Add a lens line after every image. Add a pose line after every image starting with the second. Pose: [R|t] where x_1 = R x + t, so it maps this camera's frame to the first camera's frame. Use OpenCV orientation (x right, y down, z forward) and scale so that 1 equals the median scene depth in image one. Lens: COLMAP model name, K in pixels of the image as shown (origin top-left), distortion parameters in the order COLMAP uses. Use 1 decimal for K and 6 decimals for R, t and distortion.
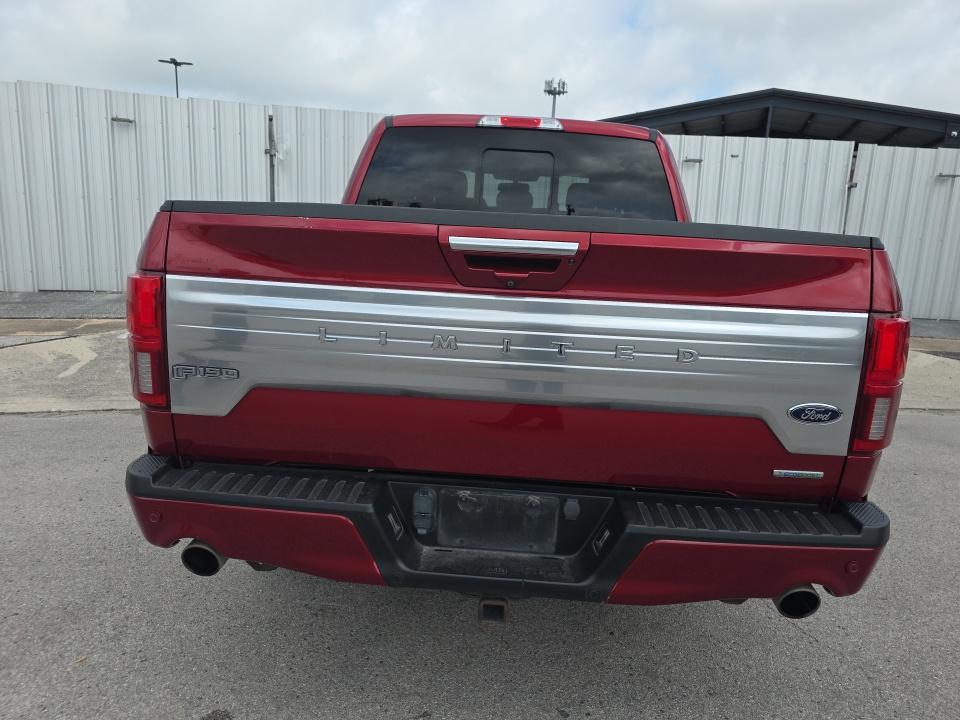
lens RADIAL K [[655.9, 0, 487.7], [0, 655.9, 355.9], [0, 0, 1]] dist [-0.002275, -0.011348]
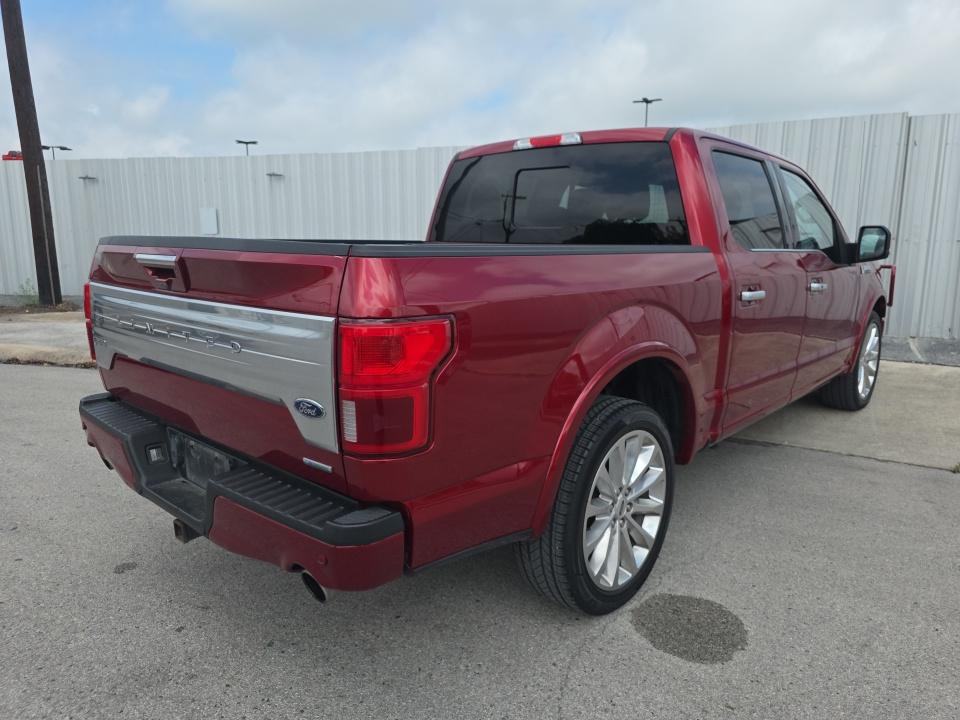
lens RADIAL K [[655.9, 0, 482.4], [0, 655.9, 356.9], [0, 0, 1]] dist [-0.002275, -0.011348]
pose [[0.734863, 0.083192, -0.673094, 1.434400], [-0.103466, 0.994583, 0.009966, -0.036568], [0.670277, 0.062319, 0.739490, 0.386434]]
